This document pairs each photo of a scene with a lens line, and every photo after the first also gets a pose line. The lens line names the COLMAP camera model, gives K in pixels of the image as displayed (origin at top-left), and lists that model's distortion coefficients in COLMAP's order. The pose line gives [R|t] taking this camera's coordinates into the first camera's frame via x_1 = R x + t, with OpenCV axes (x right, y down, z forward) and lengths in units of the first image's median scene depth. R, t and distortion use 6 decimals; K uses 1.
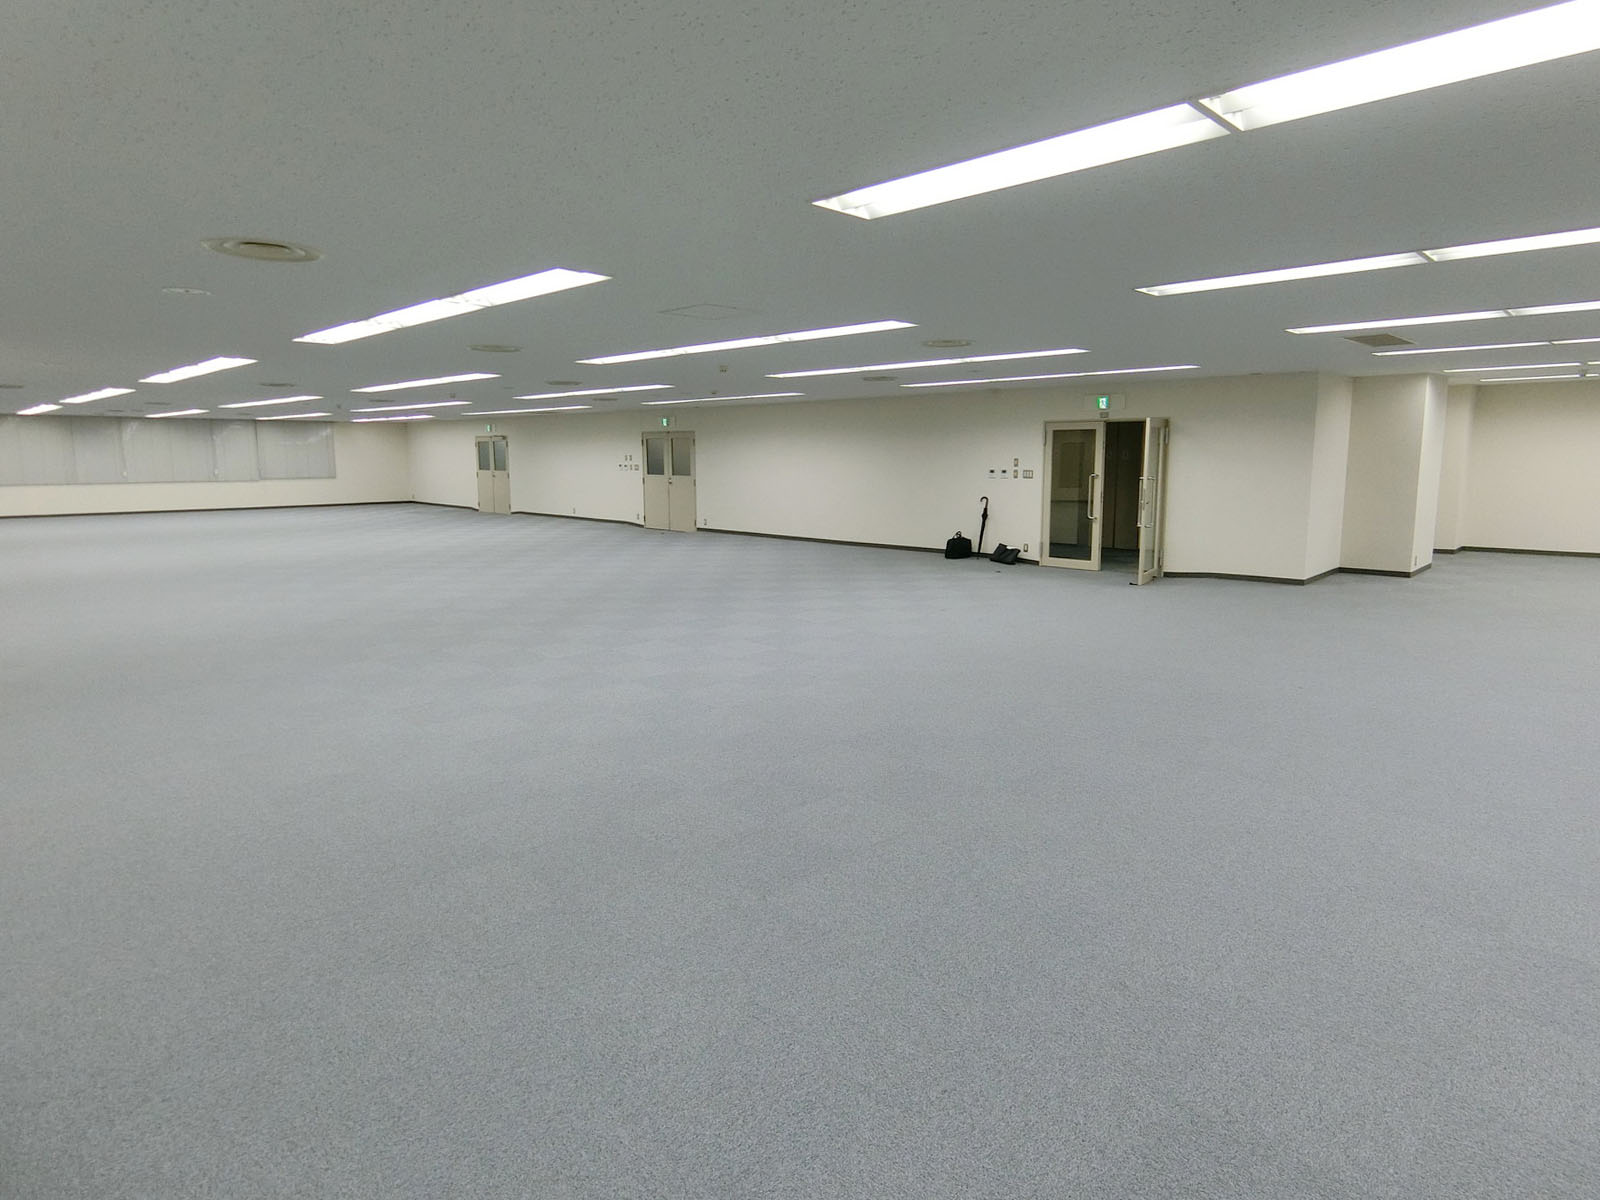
lens RADIAL K [[922.7, 0, 800.6], [0, 922.7, 593.8], [0, 0, 1]] dist [-0.000450, 0.000177]
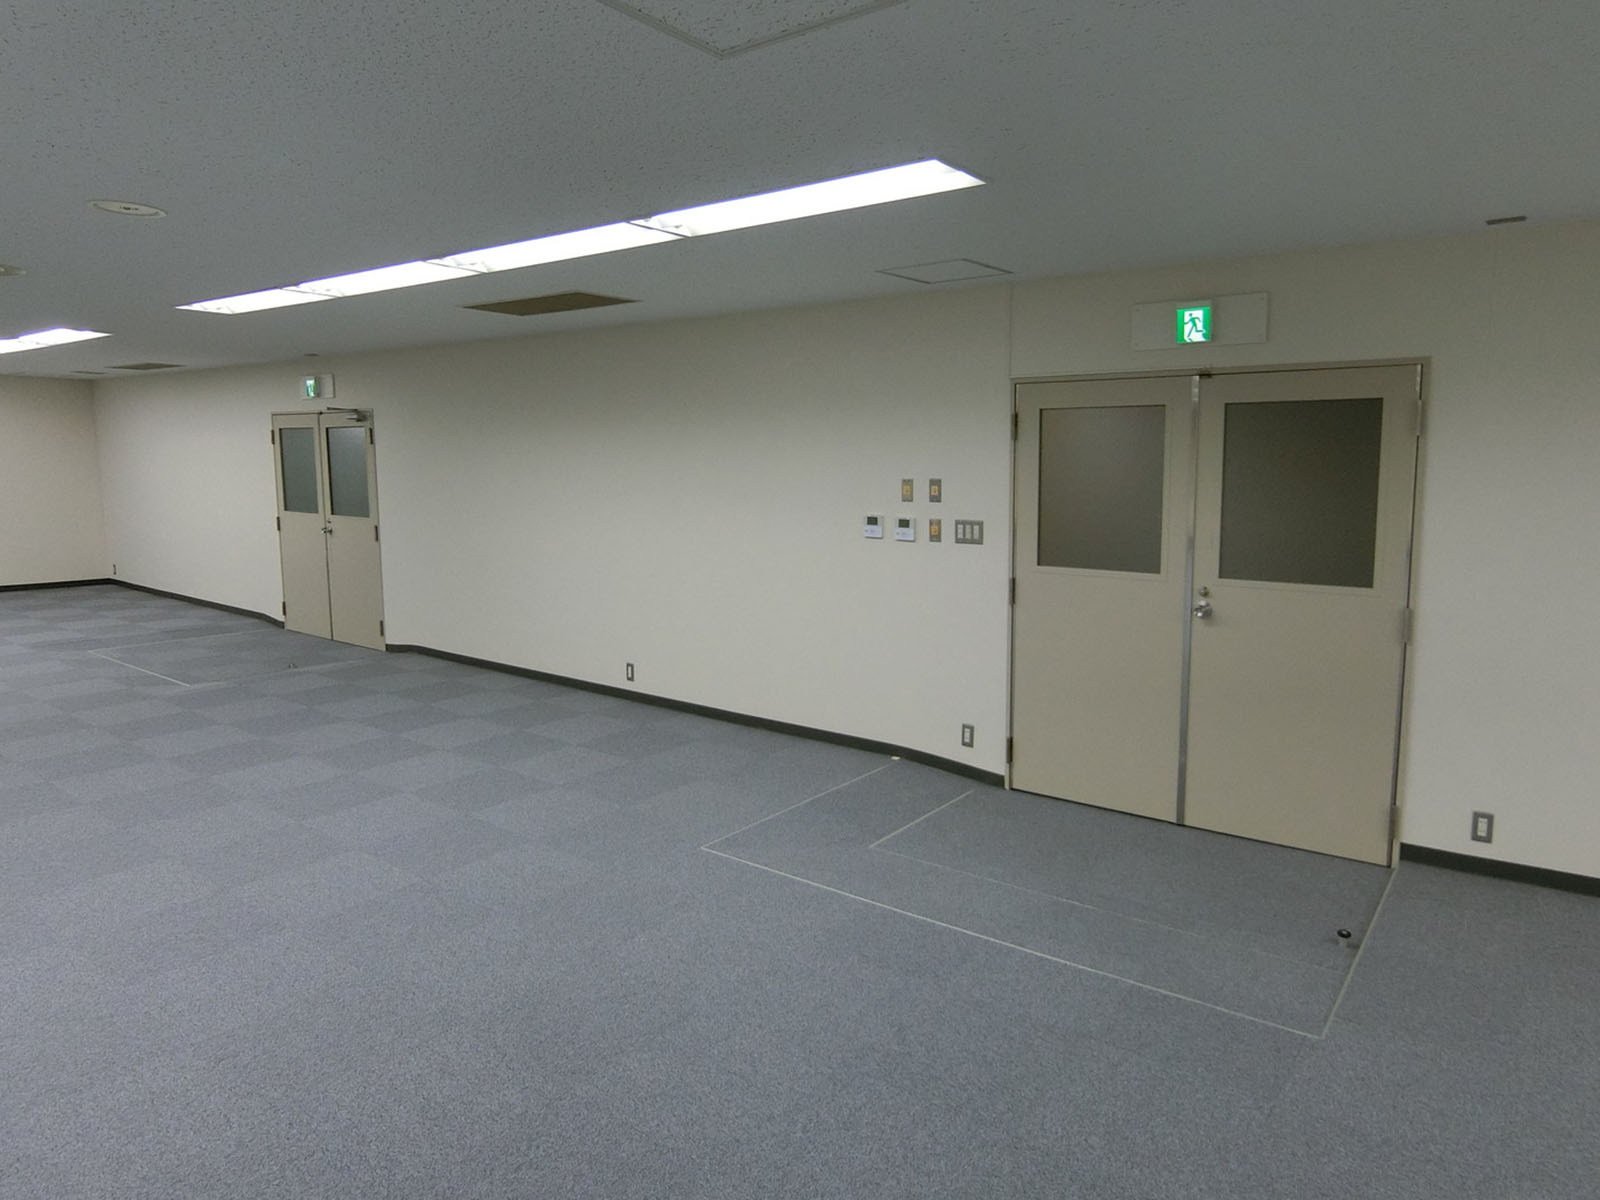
lens RADIAL K [[1022.5, 0, 799.2], [0, 1022.5, 598.5], [0, 0, 1]] dist [0.005519, 0.000662]
pose [[0.993085, -0.014257, 0.116527, -0.204574], [0.015699, 0.999811, -0.011468, -0.095251], [-0.116341, 0.013218, 0.993121, 0.604728]]
